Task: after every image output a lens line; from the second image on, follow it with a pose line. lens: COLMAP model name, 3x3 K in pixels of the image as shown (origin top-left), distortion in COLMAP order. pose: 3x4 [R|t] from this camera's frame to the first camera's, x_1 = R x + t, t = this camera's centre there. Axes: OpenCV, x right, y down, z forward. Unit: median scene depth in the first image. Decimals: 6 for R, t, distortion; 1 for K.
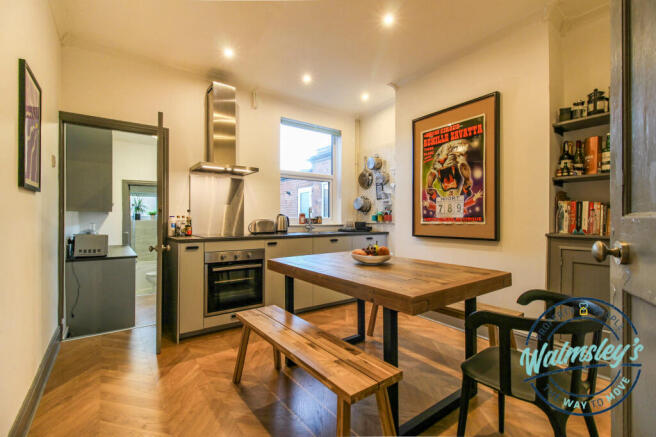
lens RADIAL K [[308.1, 0, 307.8], [0, 308.1, 220.2], [0, 0, 1]] dist [0.002171, -0.011040]
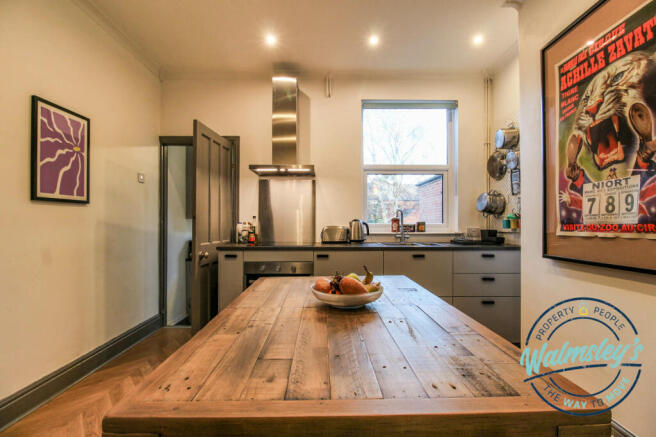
lens RADIAL K [[308.1, 0, 307.8], [0, 308.1, 220.2], [0, 0, 1]] dist [0.002171, -0.011040]
pose [[0.813785, -0.008523, -0.581104, 0.329190], [-0.000072, 0.999891, -0.014766, -0.006897], [0.581167, 0.012058, 0.813695, 0.320351]]
